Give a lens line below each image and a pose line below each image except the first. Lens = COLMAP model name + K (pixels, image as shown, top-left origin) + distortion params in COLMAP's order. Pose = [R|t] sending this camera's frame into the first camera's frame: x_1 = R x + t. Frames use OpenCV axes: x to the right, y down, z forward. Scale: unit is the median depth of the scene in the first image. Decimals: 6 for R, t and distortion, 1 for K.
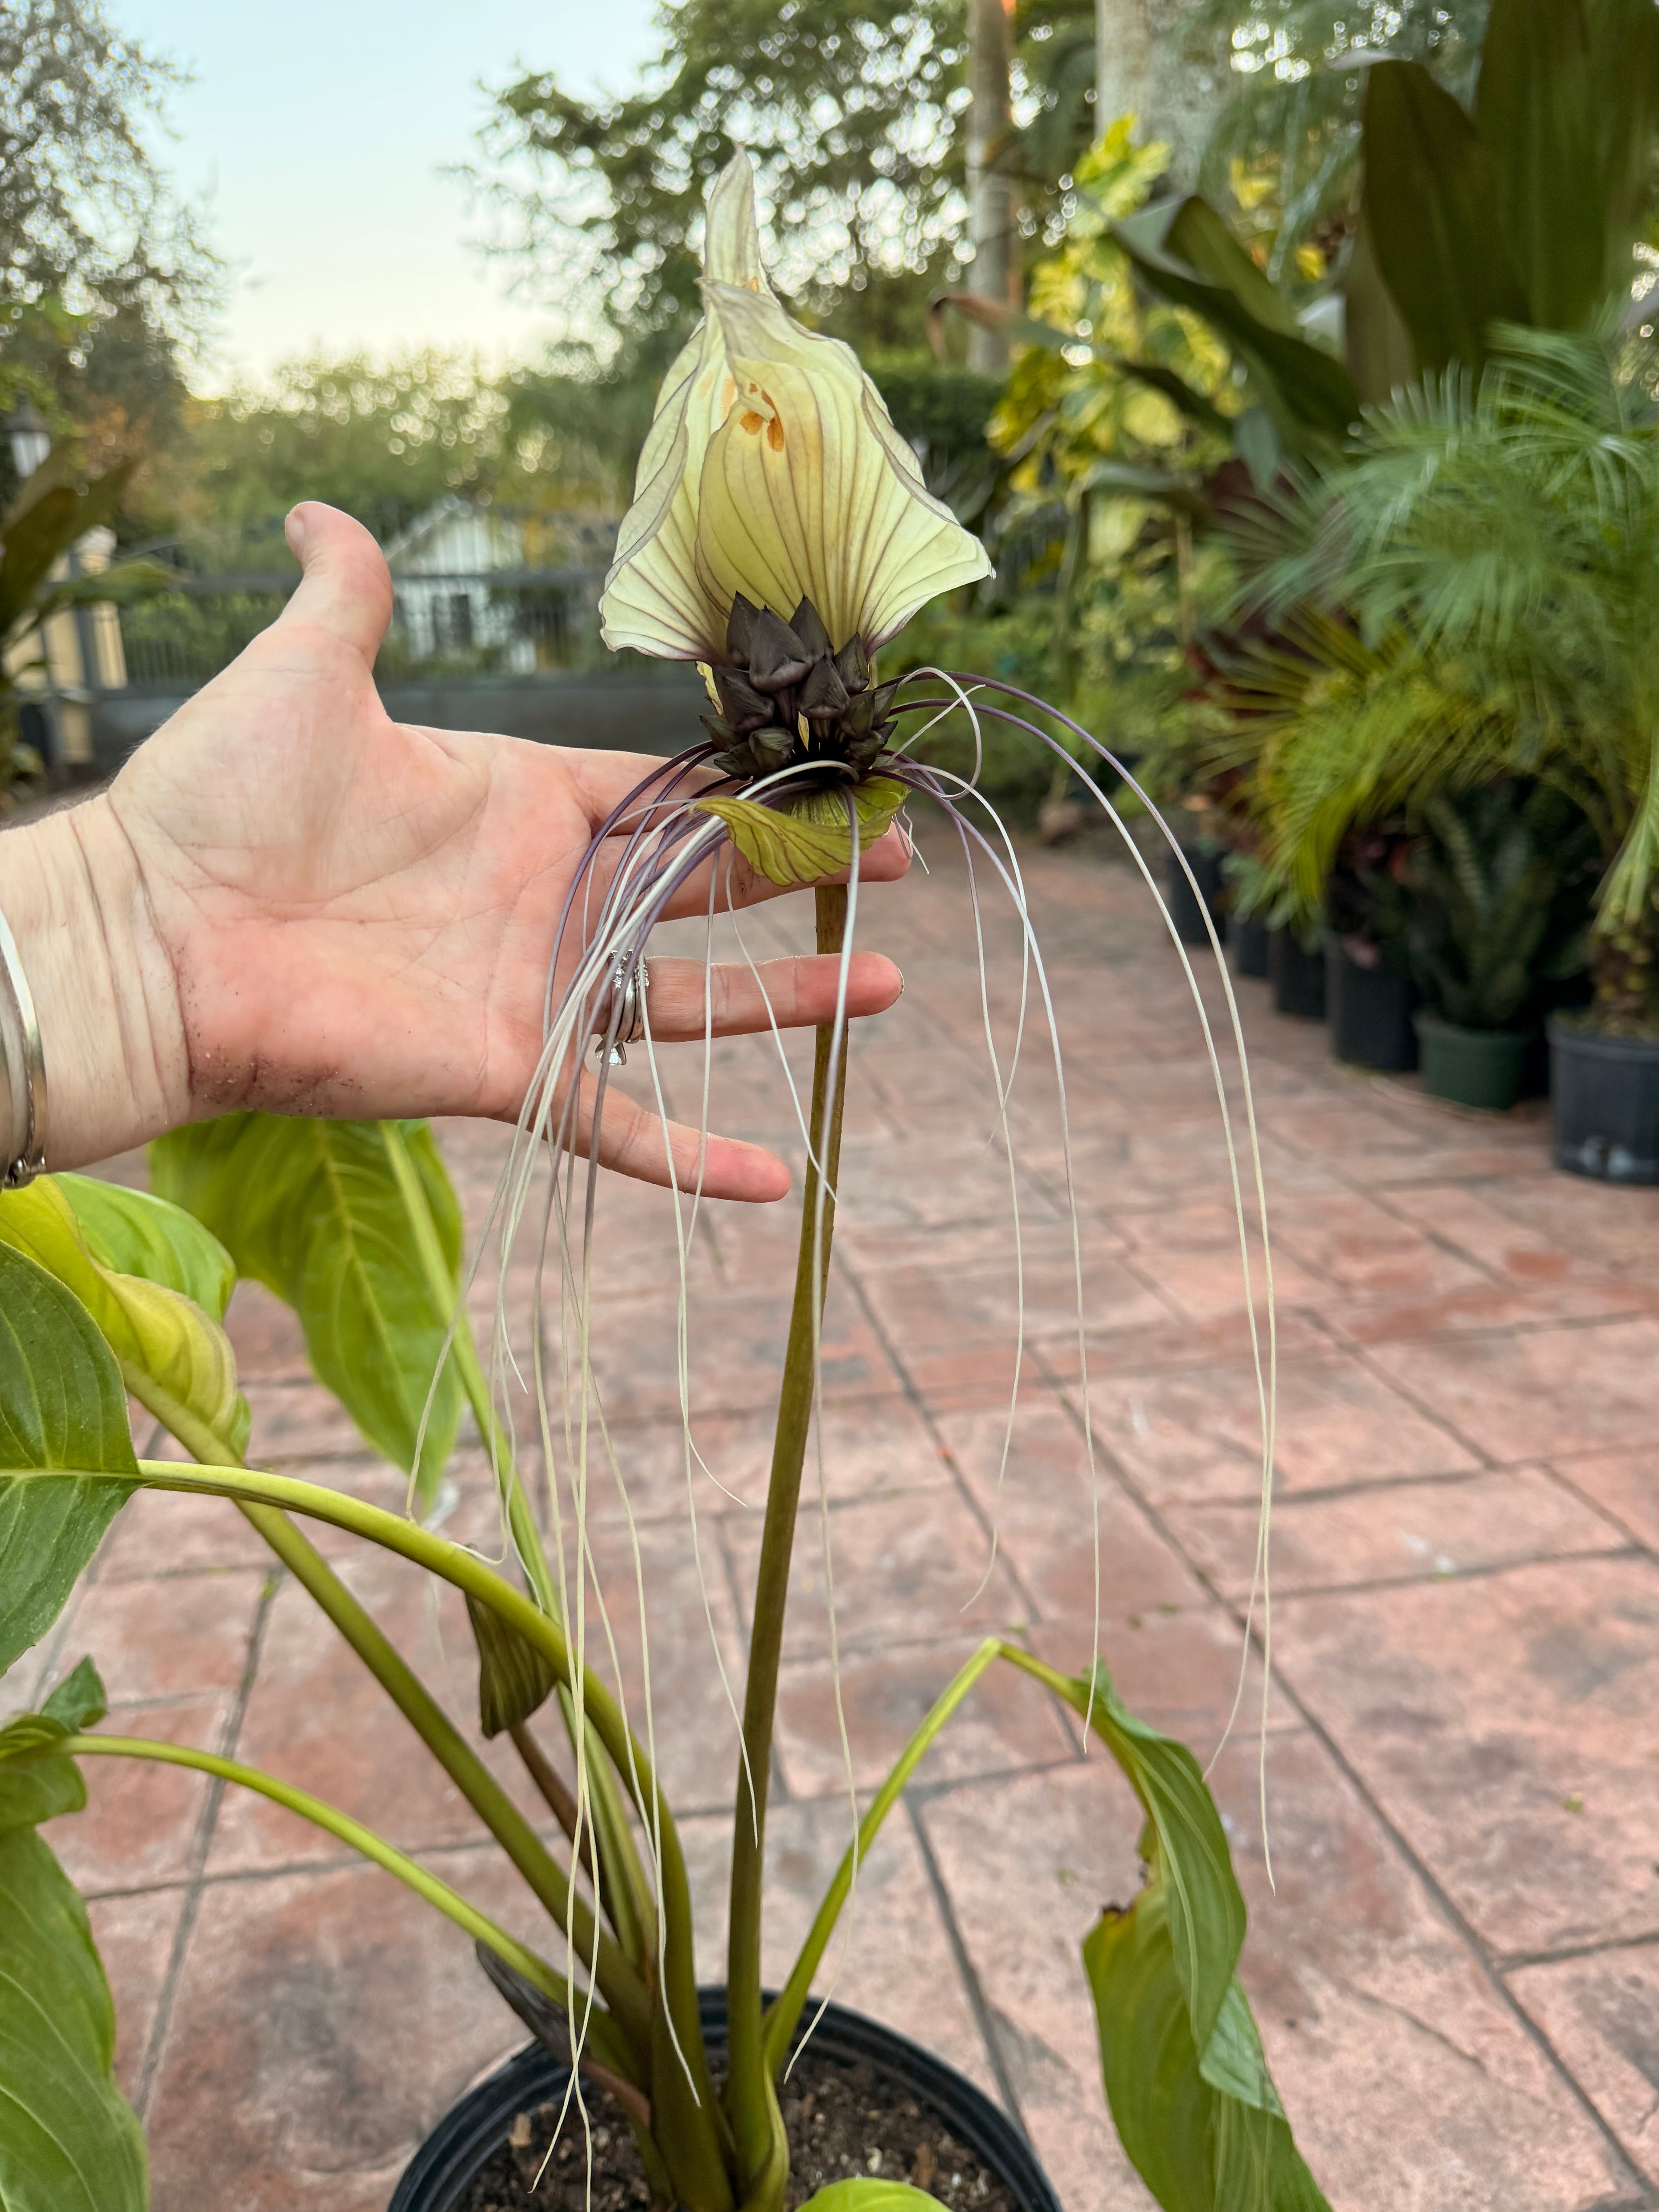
lens RADIAL K [[1584.2, 0, 825.2], [0, 1584.2, 1102.5], [0, 0, 1]] dist [0.005012, -0.030145]
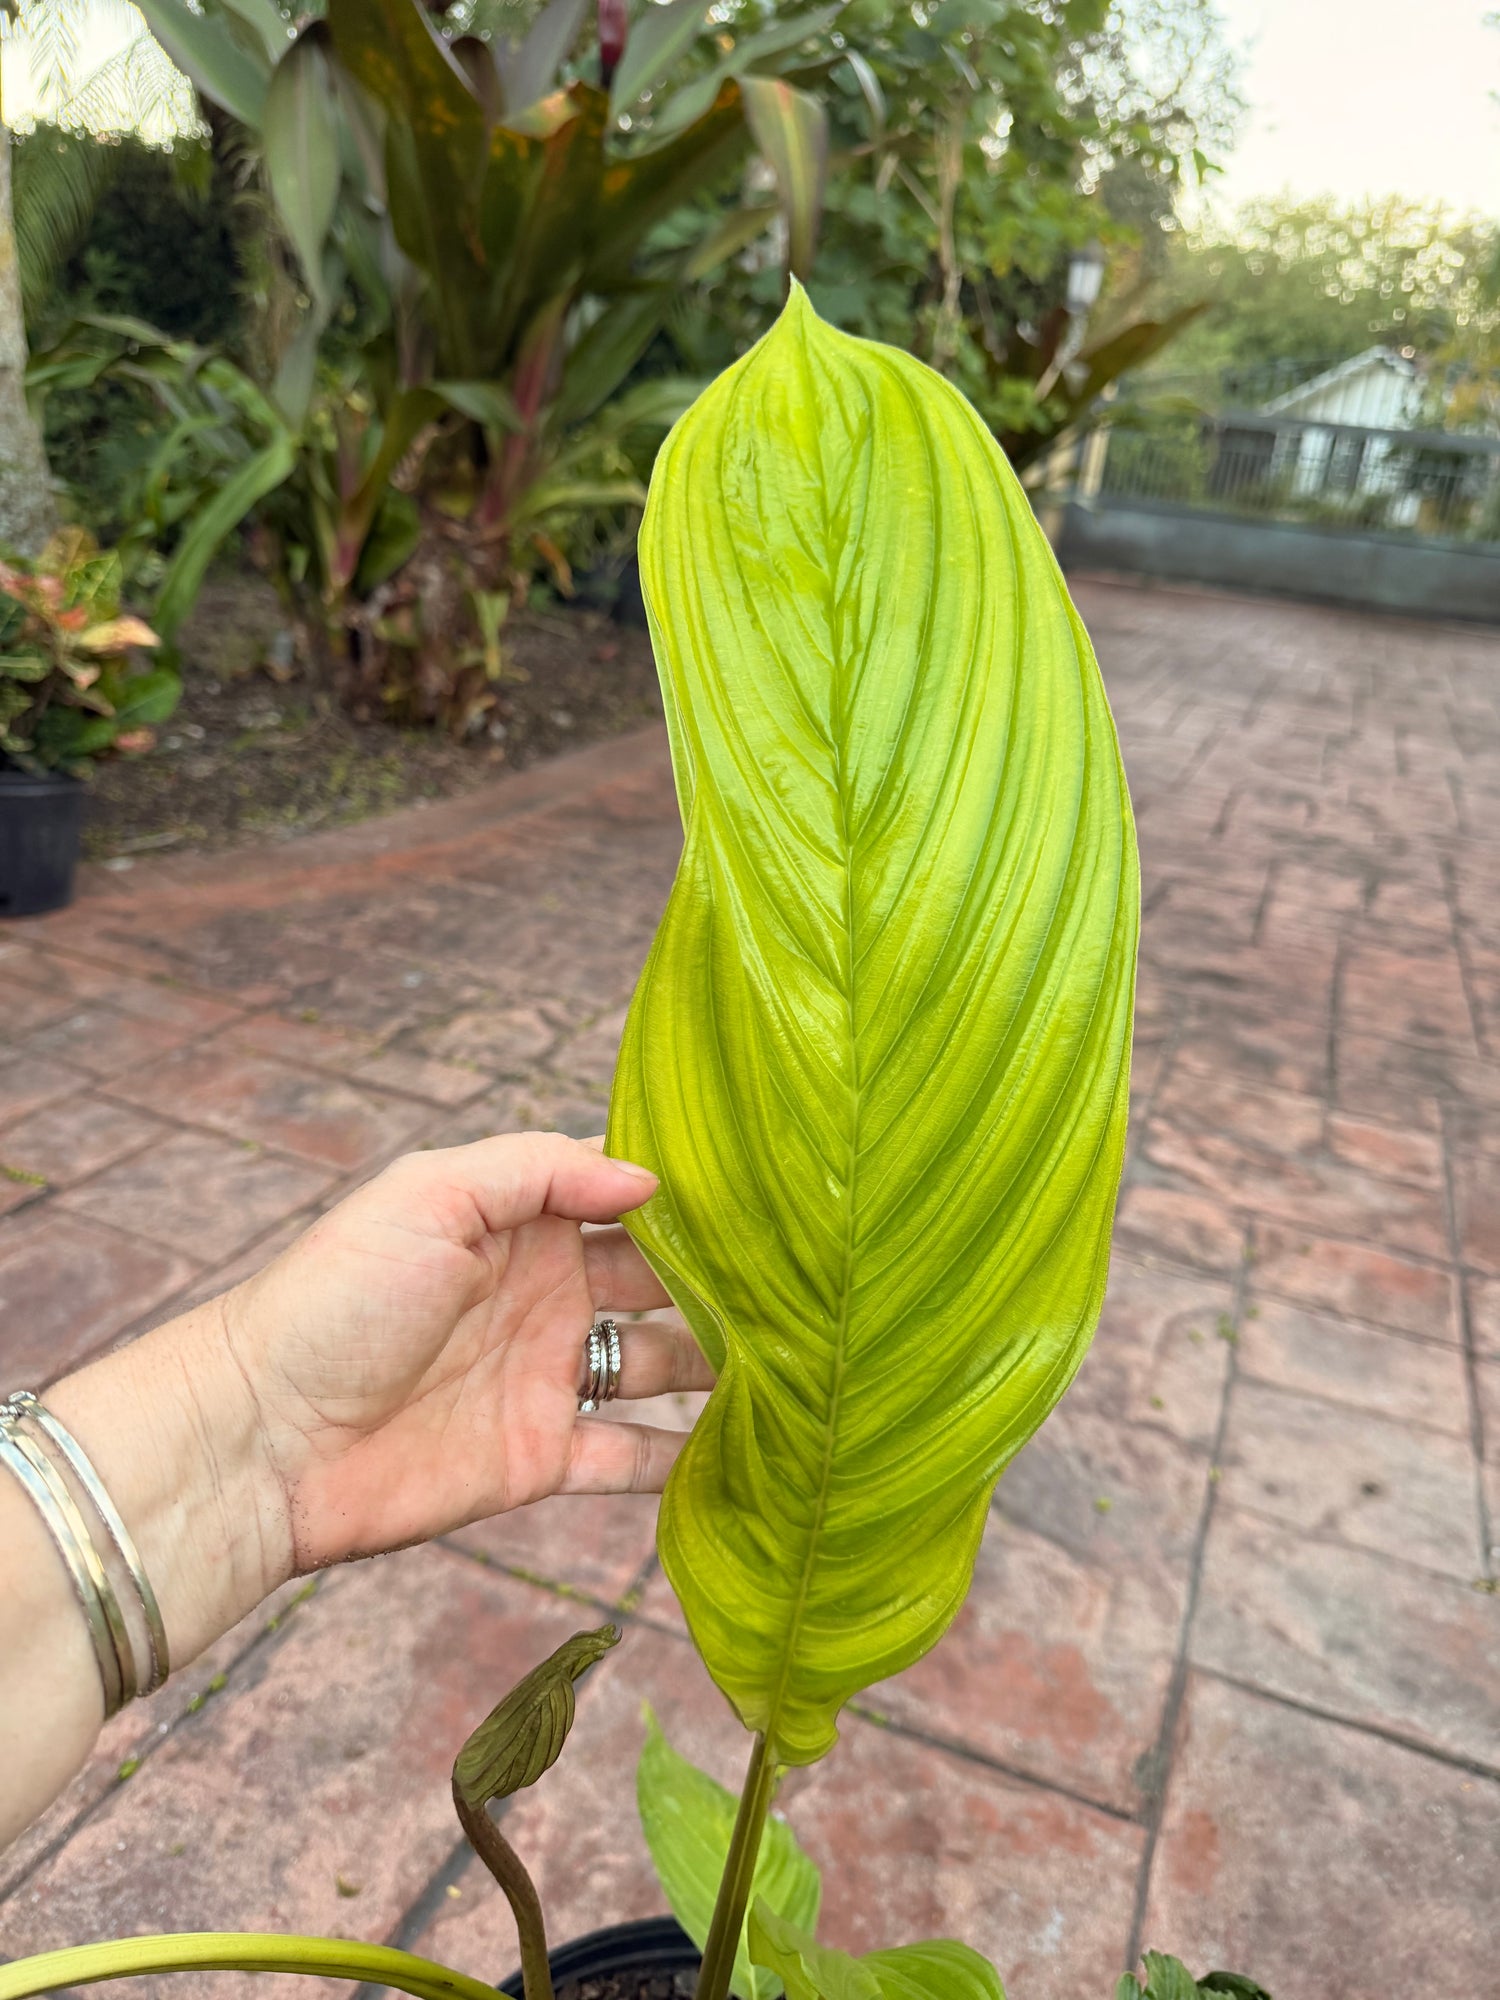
lens RADIAL K [[1432.4, 0, 756.1], [0, 1432.4, 987.6], [0, 0, 1]] dist [0.005012, -0.030145]
pose [[0.837855, 0.297595, -0.457642, -0.340293], [-0.266014, 0.954643, 0.133763, -0.000878], [0.476692, 0.009665, 0.879017, -0.059274]]
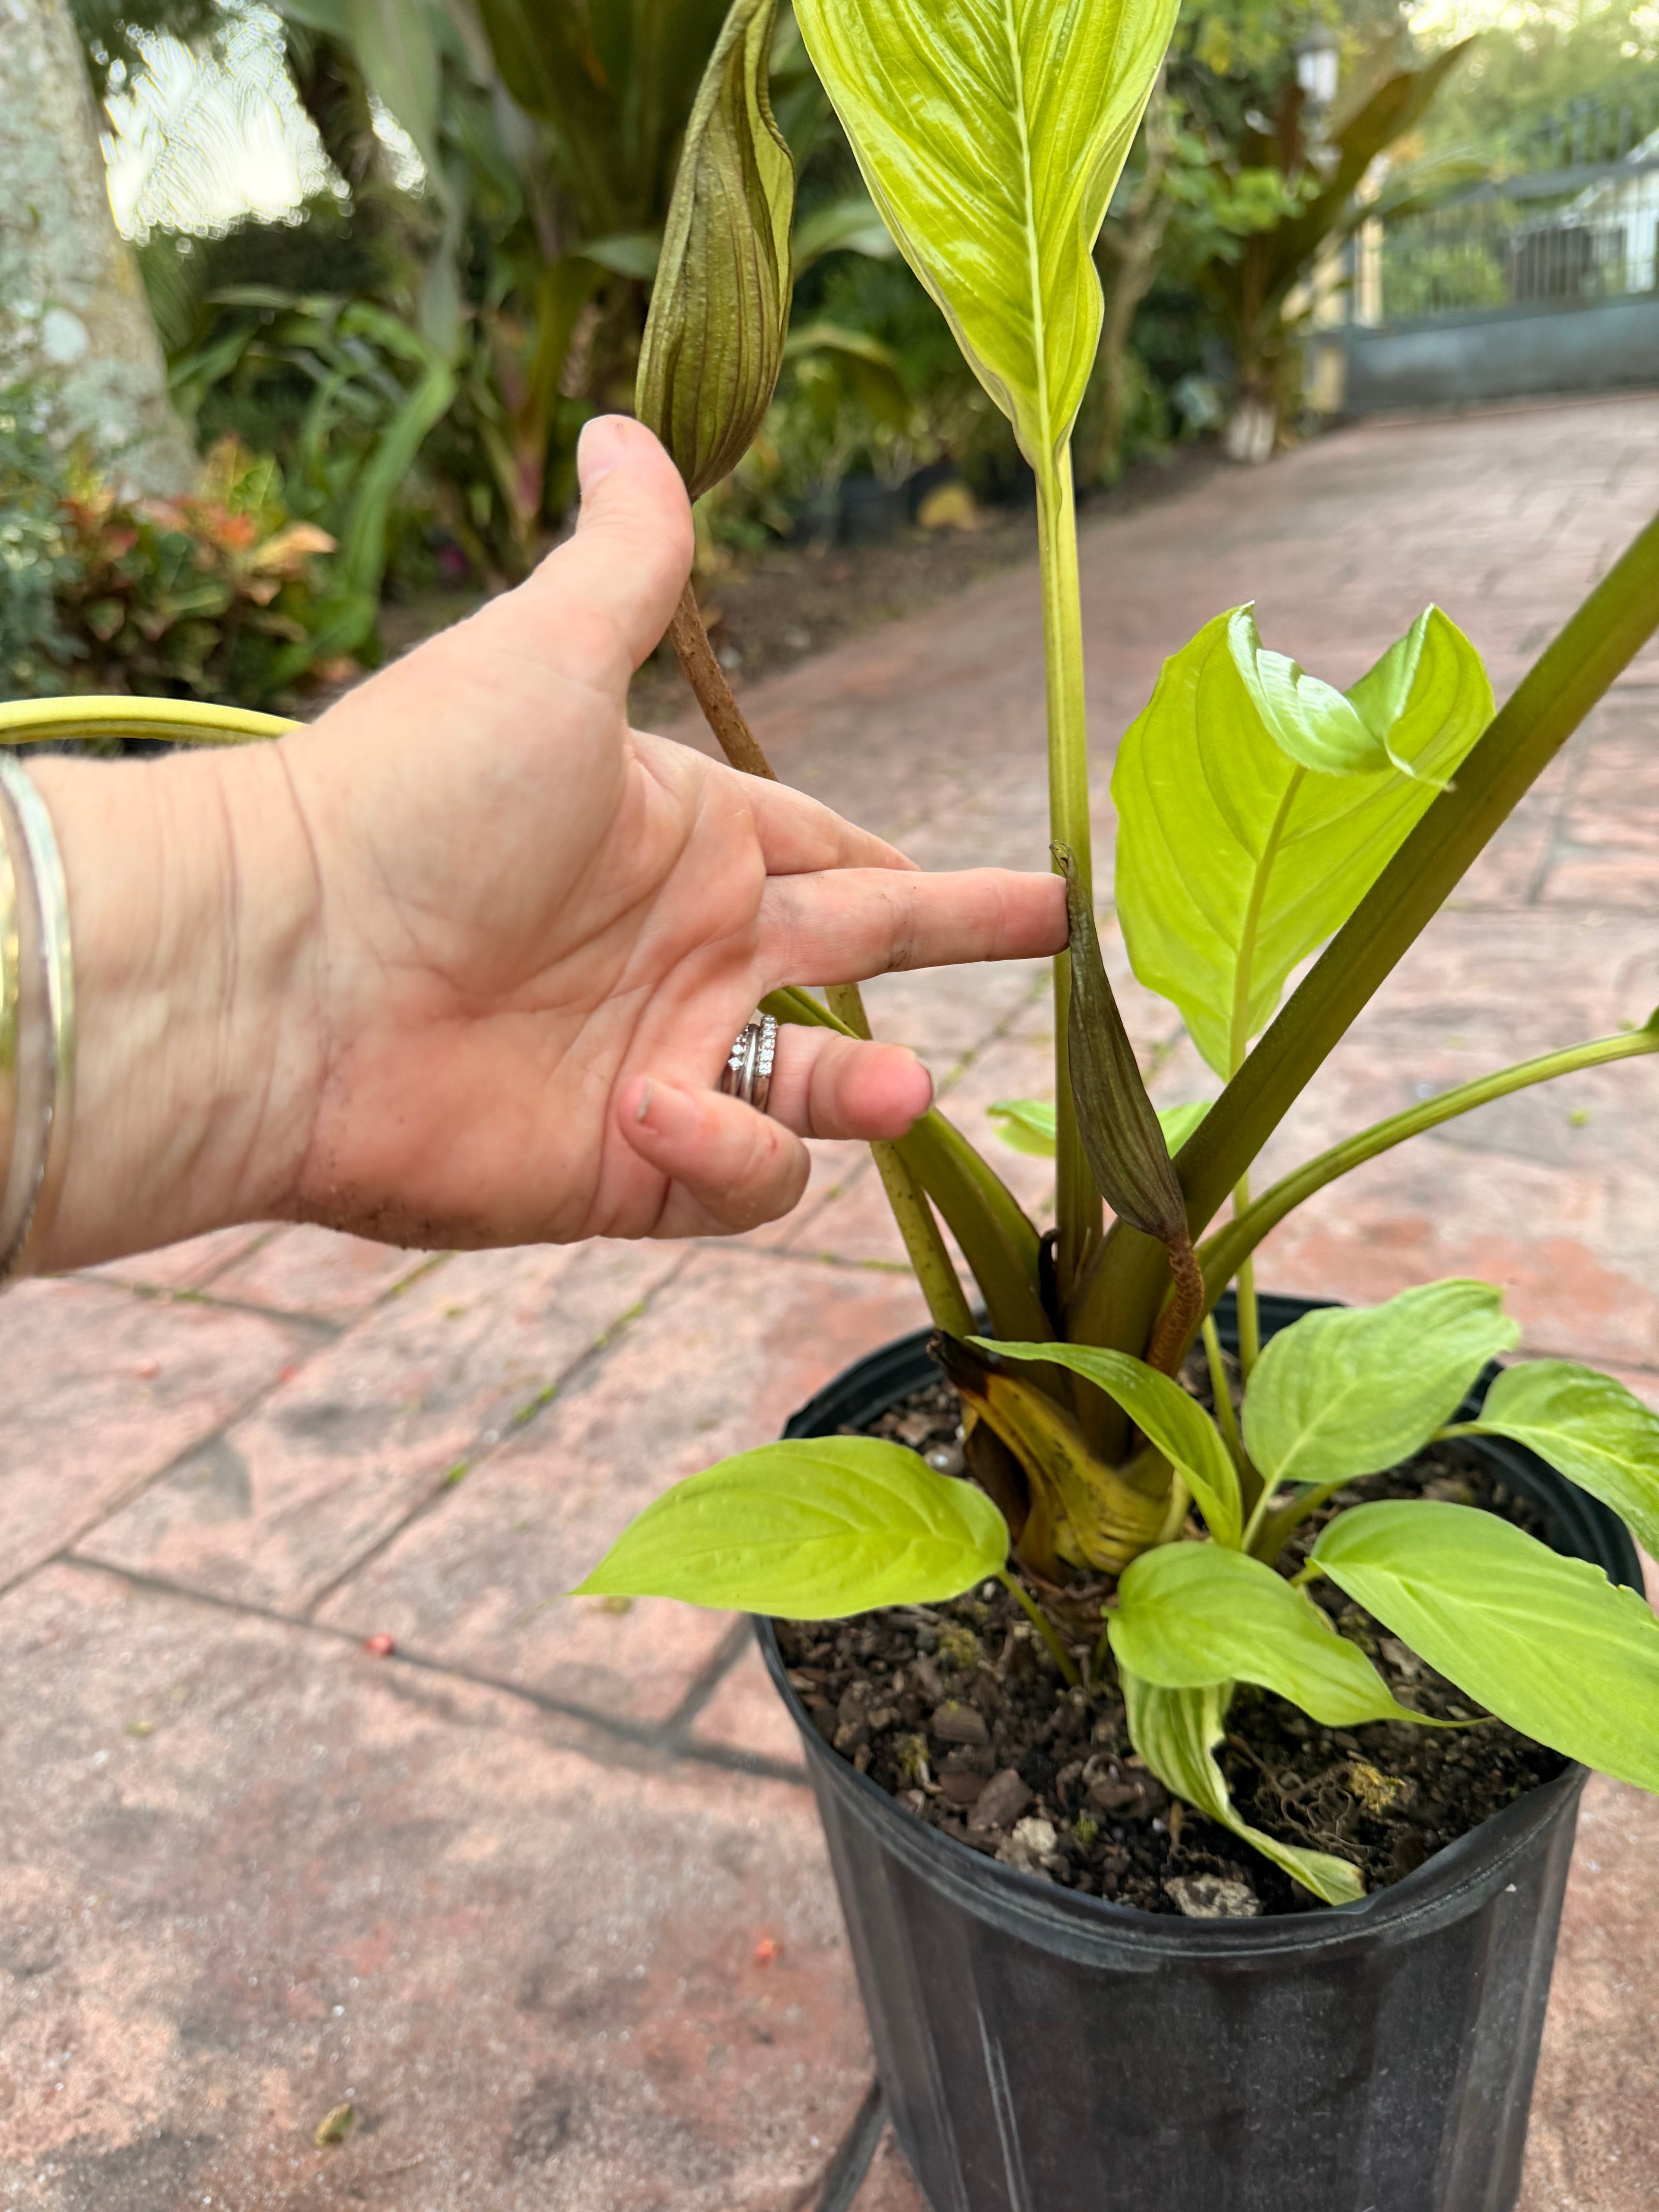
lens RADIAL K [[1584.2, 0, 852.4], [0, 1584.2, 1120.9], [0, 0, 1]] dist [0.005012, -0.030145]
pose [[0.800664, 0.167886, -0.575110, -0.318770], [-0.060319, 0.977646, 0.201419, 0.149411], [0.596070, -0.126579, 0.792893, -0.027045]]
